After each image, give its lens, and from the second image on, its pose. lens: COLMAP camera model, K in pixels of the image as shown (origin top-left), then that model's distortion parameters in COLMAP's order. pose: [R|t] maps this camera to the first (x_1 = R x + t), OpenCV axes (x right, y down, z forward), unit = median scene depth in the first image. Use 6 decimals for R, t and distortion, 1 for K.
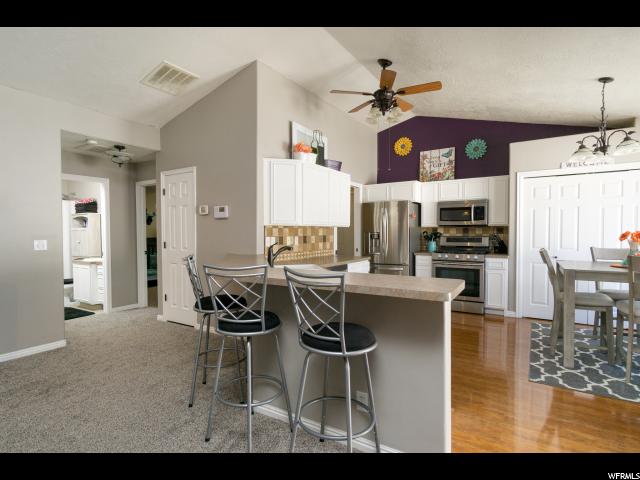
lens RADIAL K [[341.9, 0, 317.4], [0, 341.9, 238.4], [0, 0, 1]] dist [-0.002333, 0.006127]
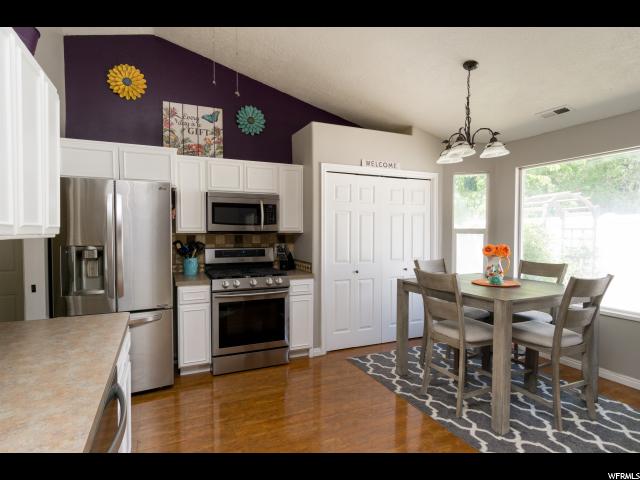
lens RADIAL K [[341.9, 0, 316.2], [0, 341.9, 240.2], [0, 0, 1]] dist [-0.002333, 0.006127]
pose [[0.541548, -0.018031, 0.840476, -0.053997], [0.012768, 0.999831, 0.013223, -0.031542], [-0.840573, 0.003570, 0.541687, 0.584233]]
